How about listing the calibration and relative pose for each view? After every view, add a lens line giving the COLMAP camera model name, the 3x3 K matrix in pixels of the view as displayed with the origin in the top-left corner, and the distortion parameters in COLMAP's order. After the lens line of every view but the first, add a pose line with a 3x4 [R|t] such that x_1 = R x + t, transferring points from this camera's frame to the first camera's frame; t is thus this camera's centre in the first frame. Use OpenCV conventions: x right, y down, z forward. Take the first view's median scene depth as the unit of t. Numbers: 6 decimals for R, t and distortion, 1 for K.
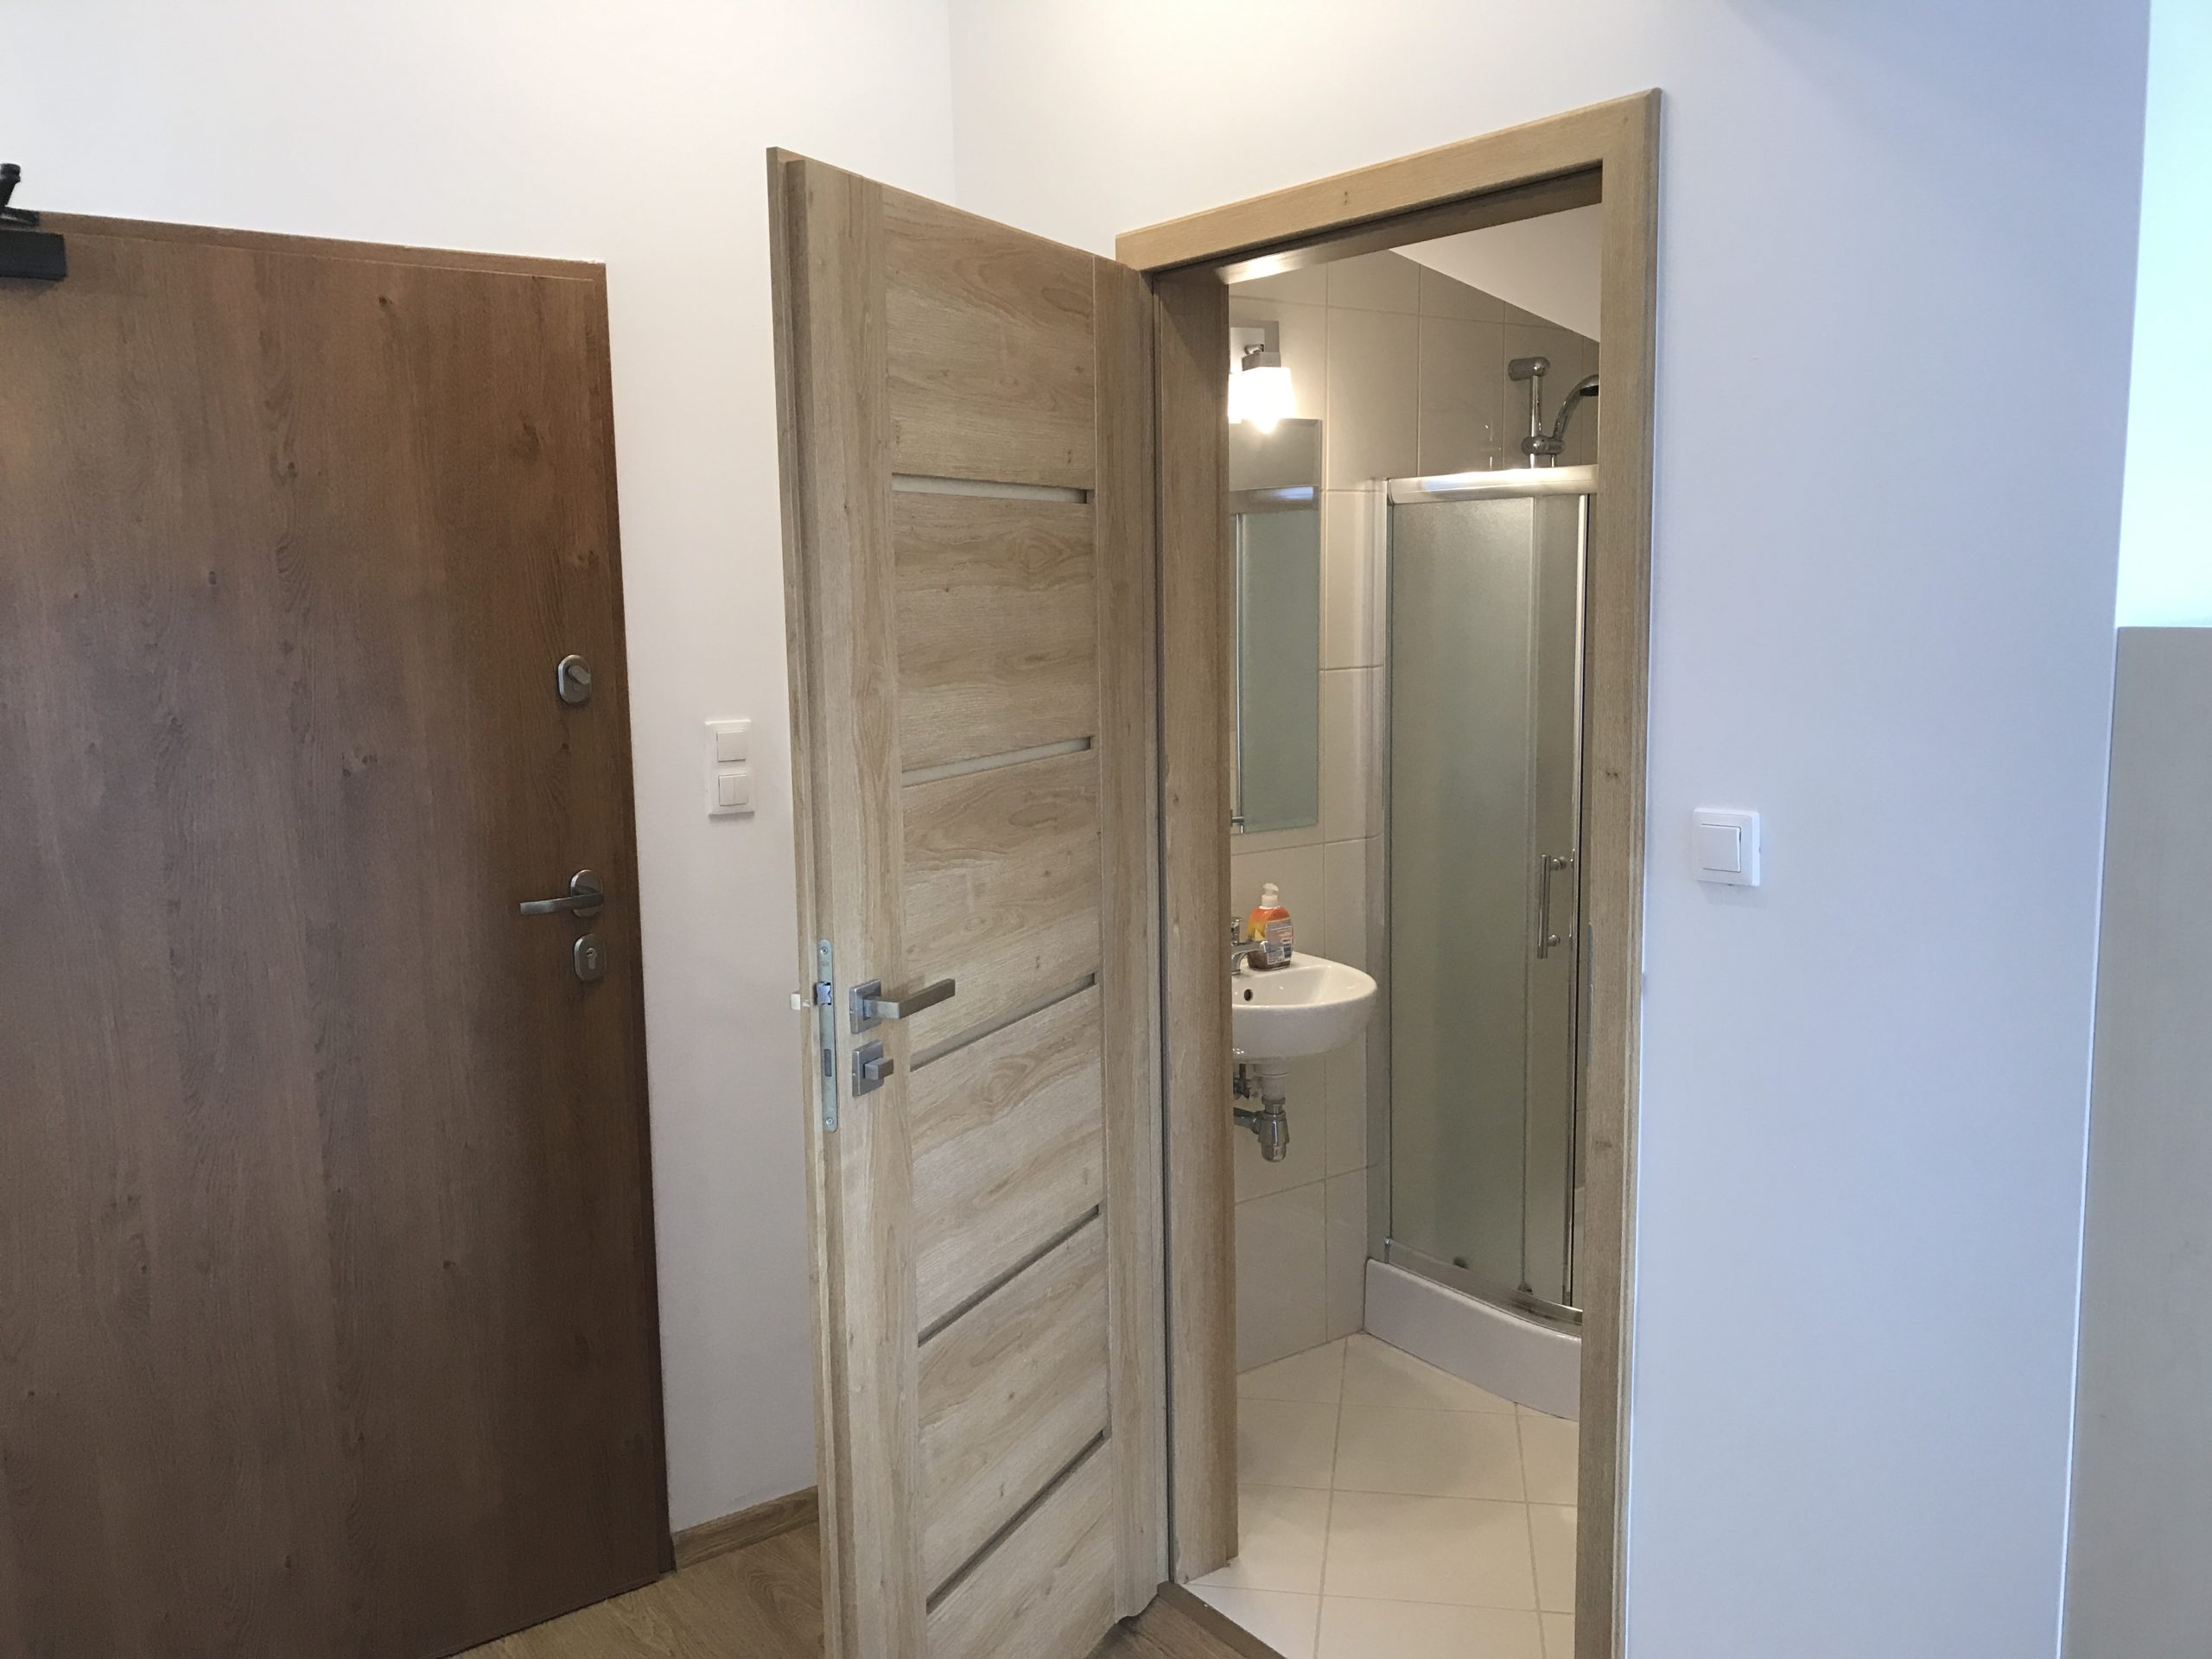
lens RADIAL K [[1824.4, 0, 1106.0], [0, 1824.4, 829.5], [0, 0, 1]] dist [0.044712, 0.000330]
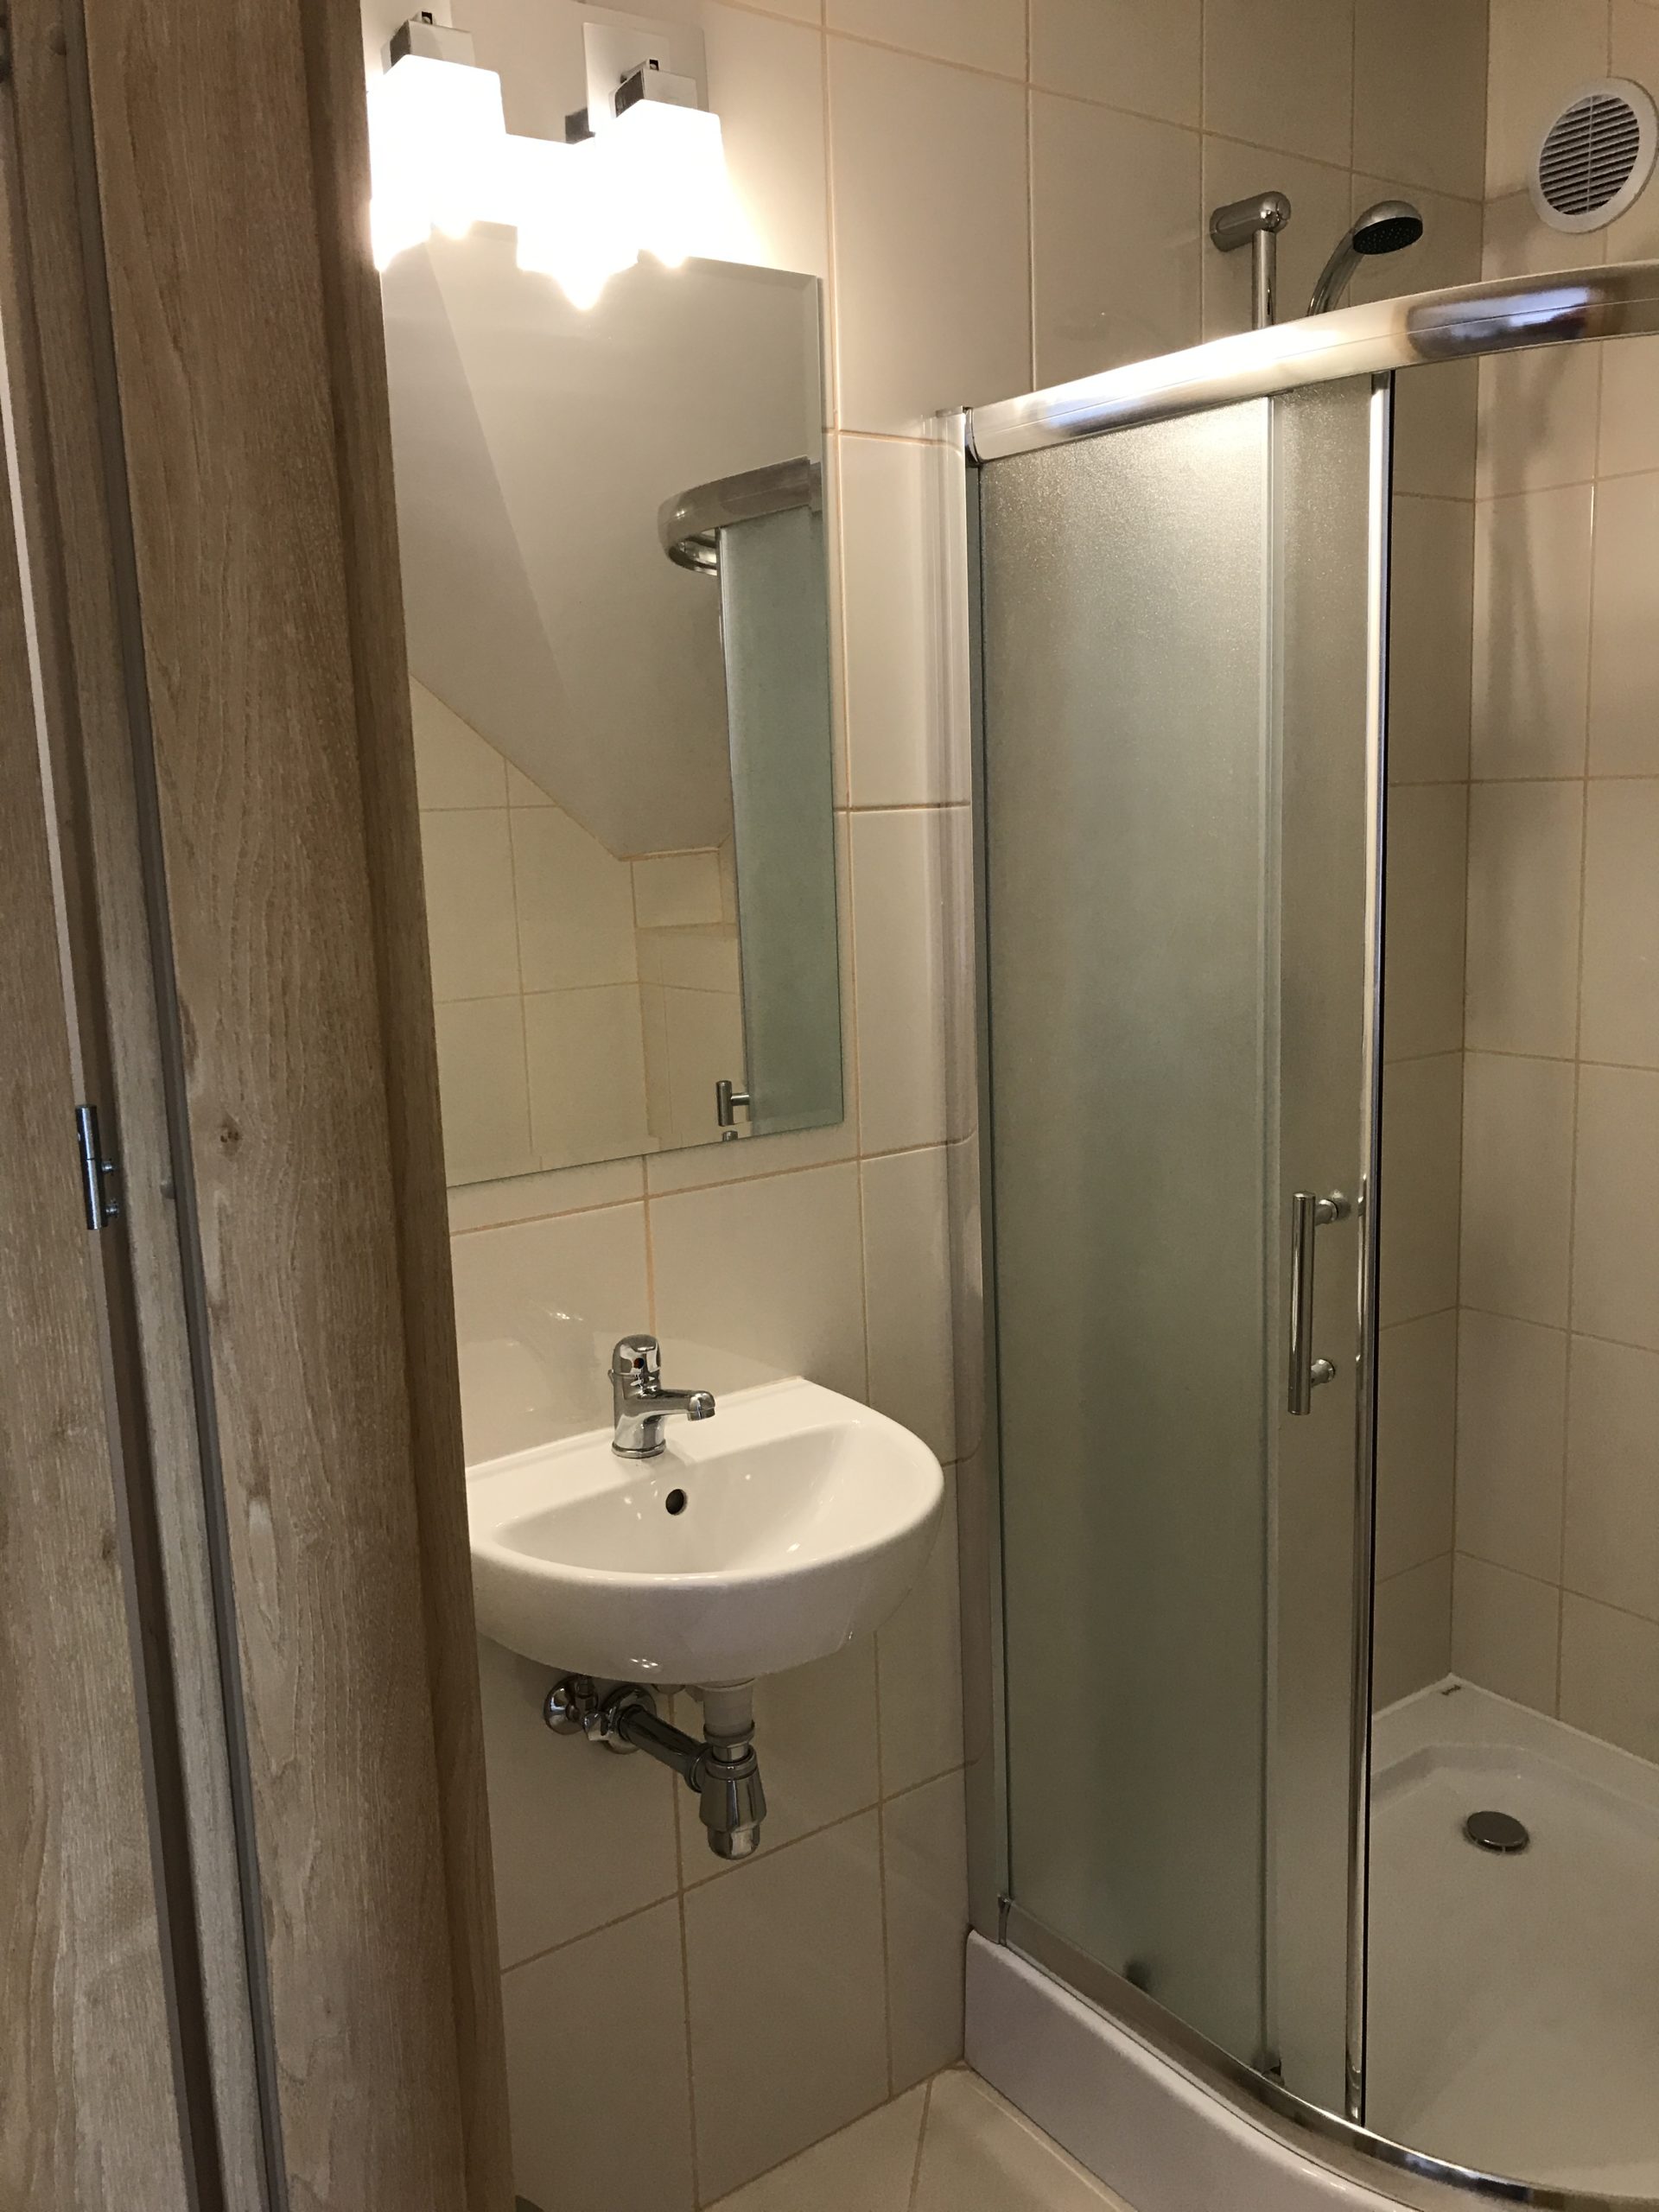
lens RADIAL K [[1848.0, 0, 829.5], [0, 1848.0, 1106.0], [0, 0, 1]] dist [-0.008112, -0.006735]
pose [[0.999789, -0.019016, 0.007780, 0.145240], [0.018777, 0.999381, 0.029745, -0.029970], [-0.008341, -0.029593, 0.999527, 0.665133]]
